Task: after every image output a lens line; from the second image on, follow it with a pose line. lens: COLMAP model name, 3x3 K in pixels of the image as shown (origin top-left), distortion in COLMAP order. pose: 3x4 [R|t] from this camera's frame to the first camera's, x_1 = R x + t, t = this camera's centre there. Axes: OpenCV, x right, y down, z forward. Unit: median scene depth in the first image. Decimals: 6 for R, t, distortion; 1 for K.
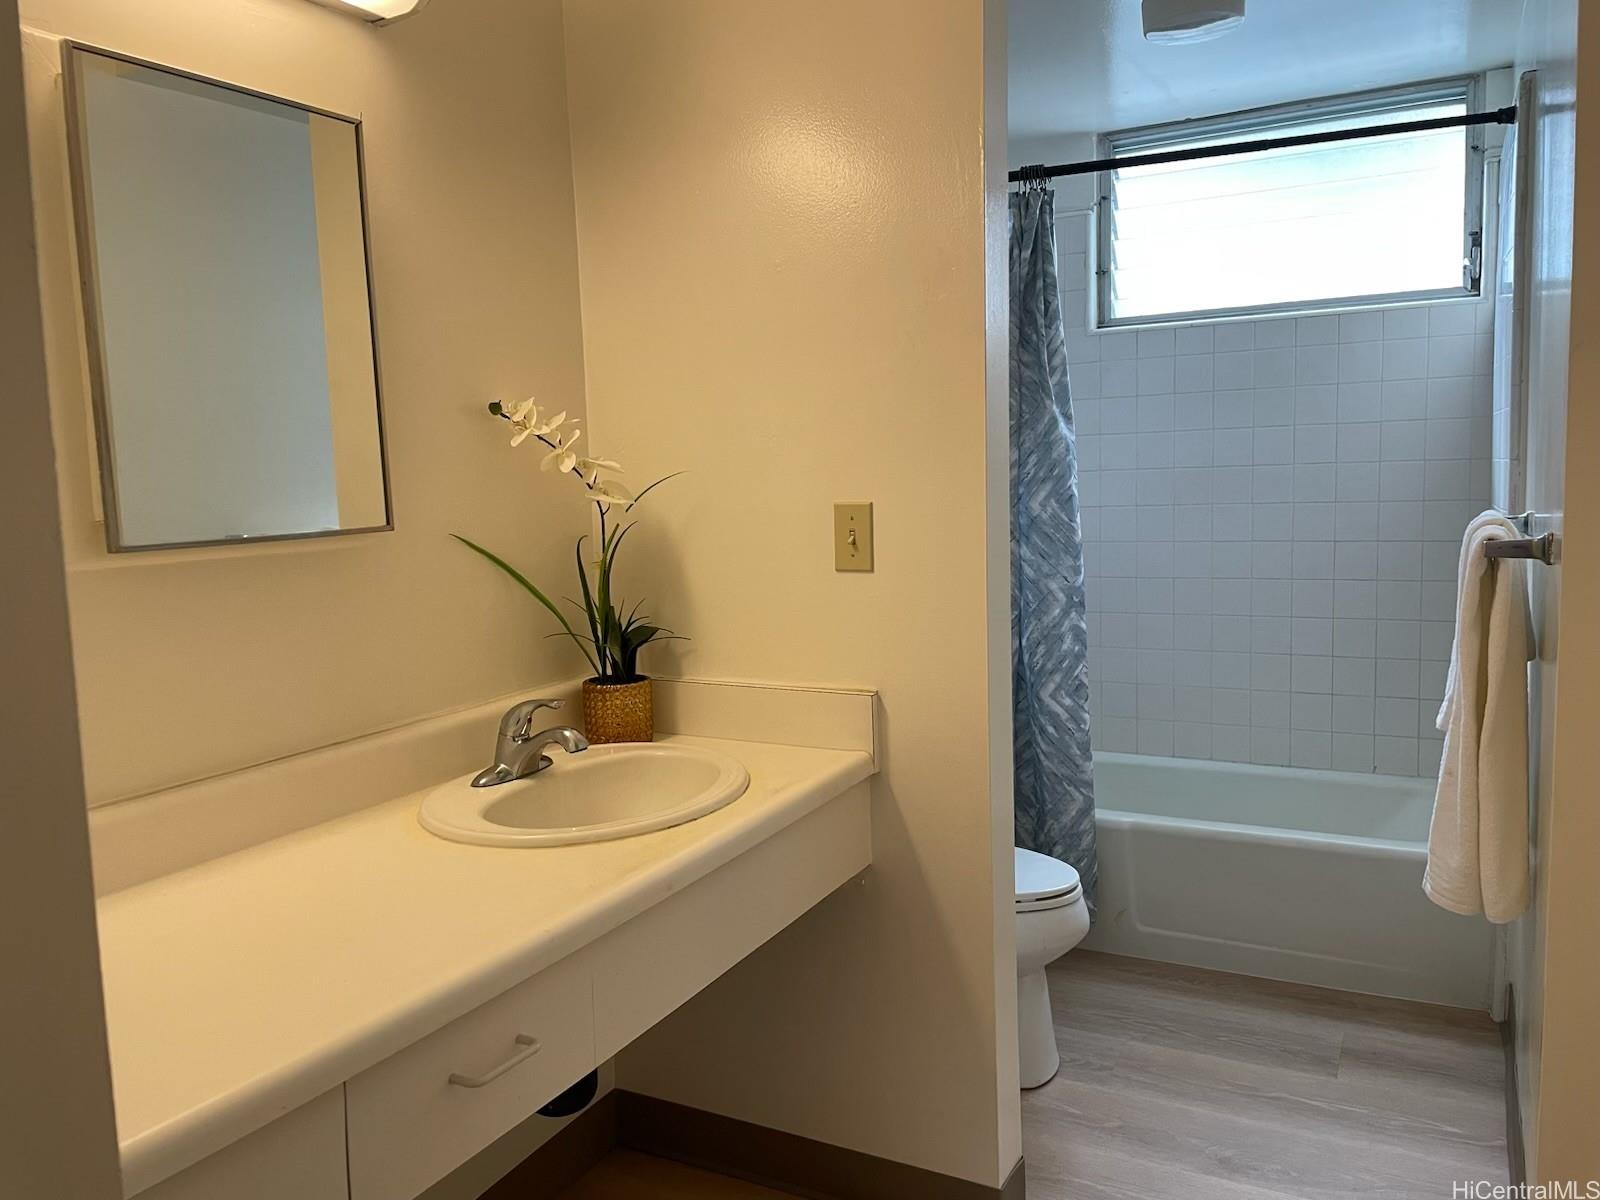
lens RADIAL K [[1212.2, 0, 796.3], [0, 1212.2, 598.3], [0, 0, 1]] dist [-0.001109, -0.003471]
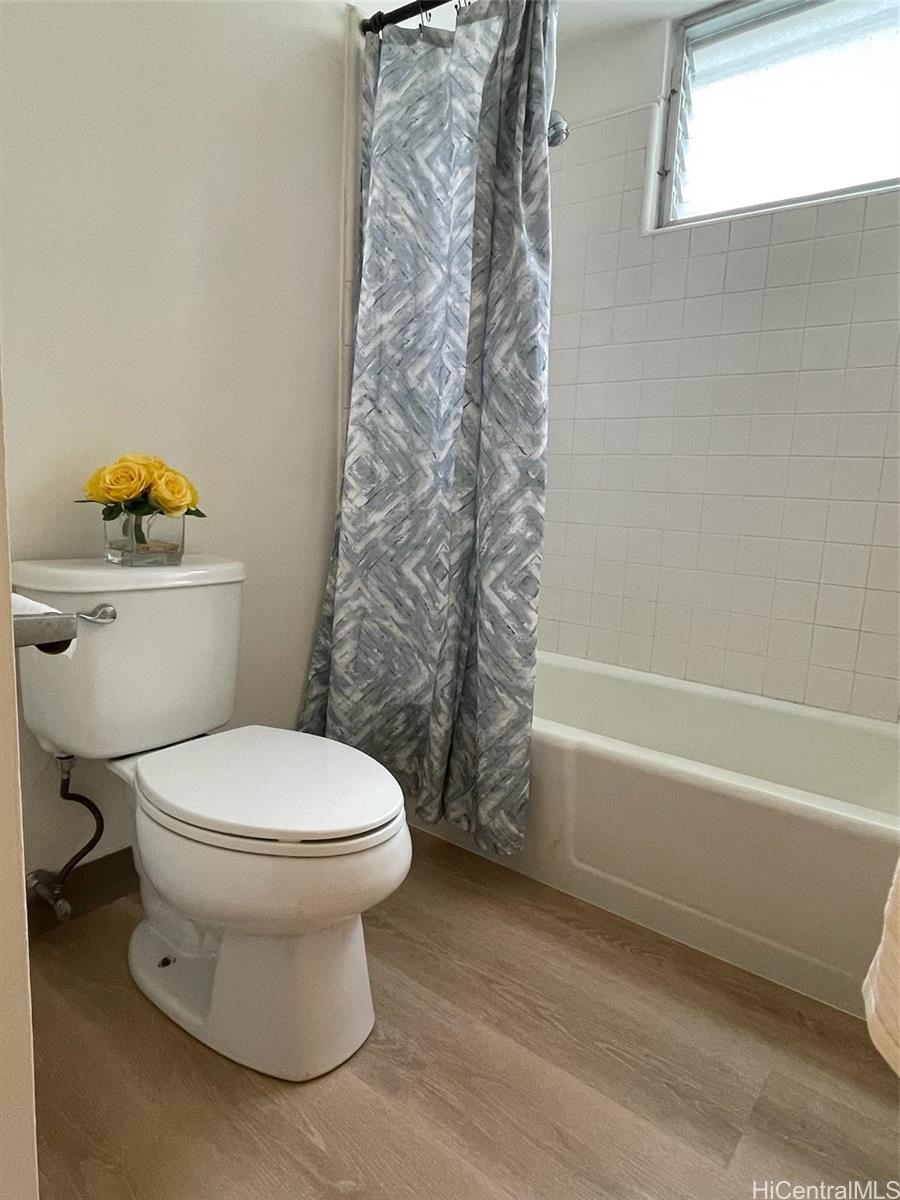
lens RADIAL K [[727.0, 0, 453.6], [0, 727.0, 602.7], [0, 0, 1]] dist [-0.020907, -0.005329]
pose [[0.981374, 0.106498, -0.159884, 0.267140], [-0.097680, 0.993281, 0.062053, 0.062934], [0.165418, -0.045280, 0.985184, 0.487728]]
